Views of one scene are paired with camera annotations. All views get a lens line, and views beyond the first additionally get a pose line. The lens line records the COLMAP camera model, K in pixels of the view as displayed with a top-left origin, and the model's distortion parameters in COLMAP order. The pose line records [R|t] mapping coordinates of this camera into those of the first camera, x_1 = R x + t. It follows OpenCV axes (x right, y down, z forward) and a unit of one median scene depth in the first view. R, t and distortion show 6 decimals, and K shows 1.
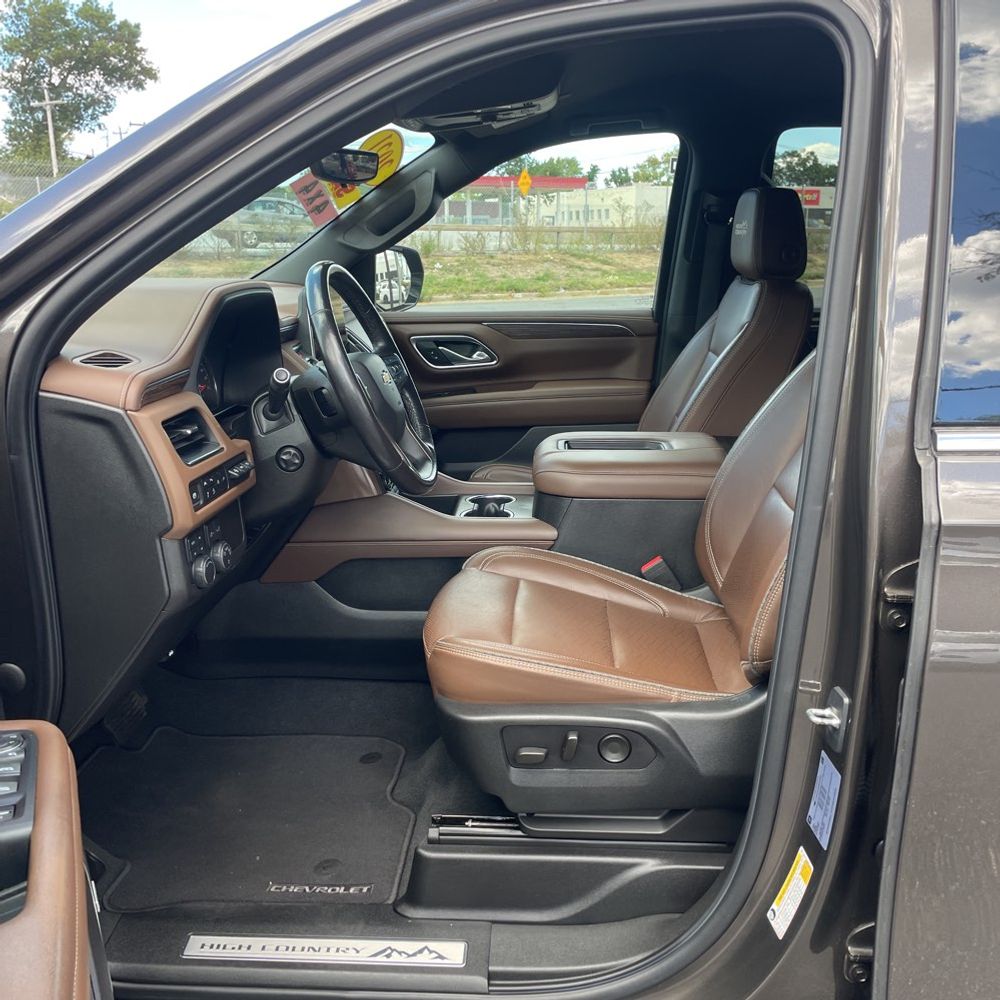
lens RADIAL K [[1030.0, 0, 481.8], [0, 1030.0, 468.2], [0, 0, 1]] dist [0.098606, -0.133085]
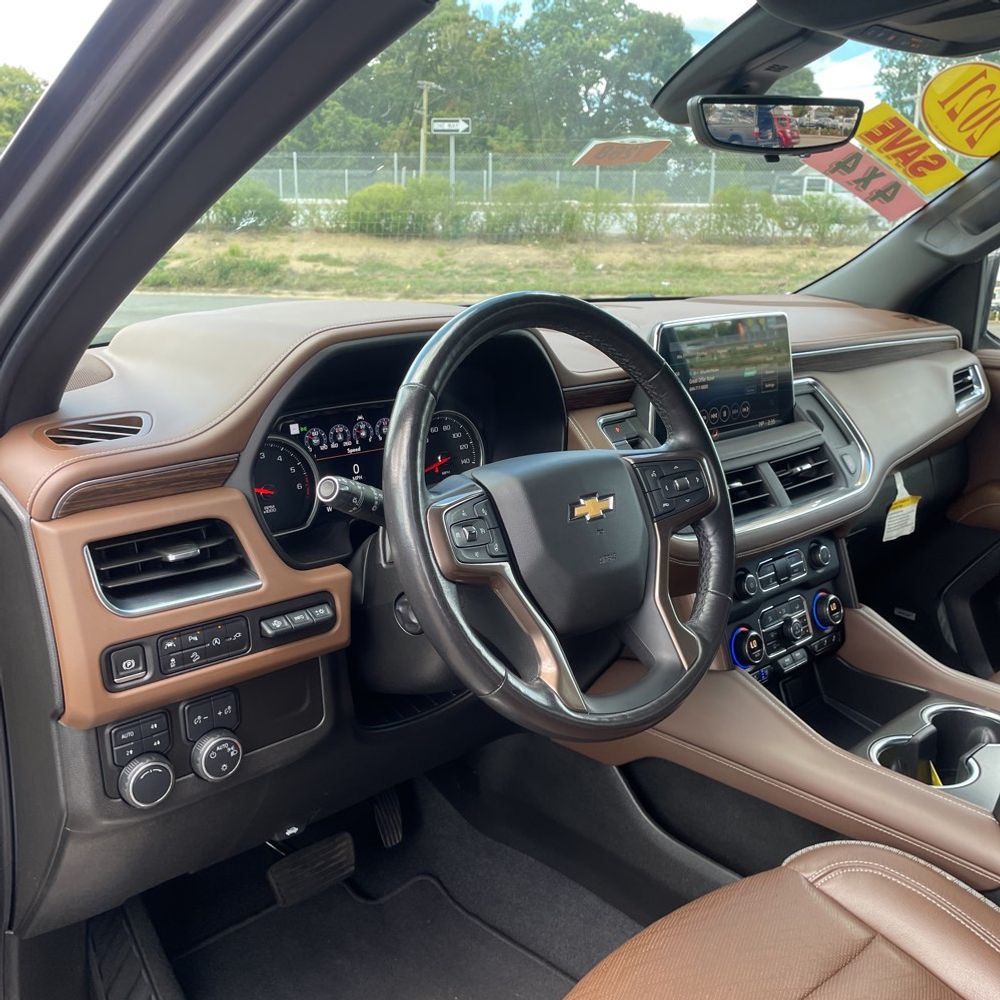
lens RADIAL K [[1025.9, 0, 504.9], [0, 1025.9, 456.8], [0, 0, 1]] dist [0.102240, -0.130385]
pose [[0.722957, 0.141773, -0.676191, 0.180120], [-0.144497, 0.988102, 0.052678, -0.100396], [0.675614, 0.059624, 0.734841, 0.422970]]
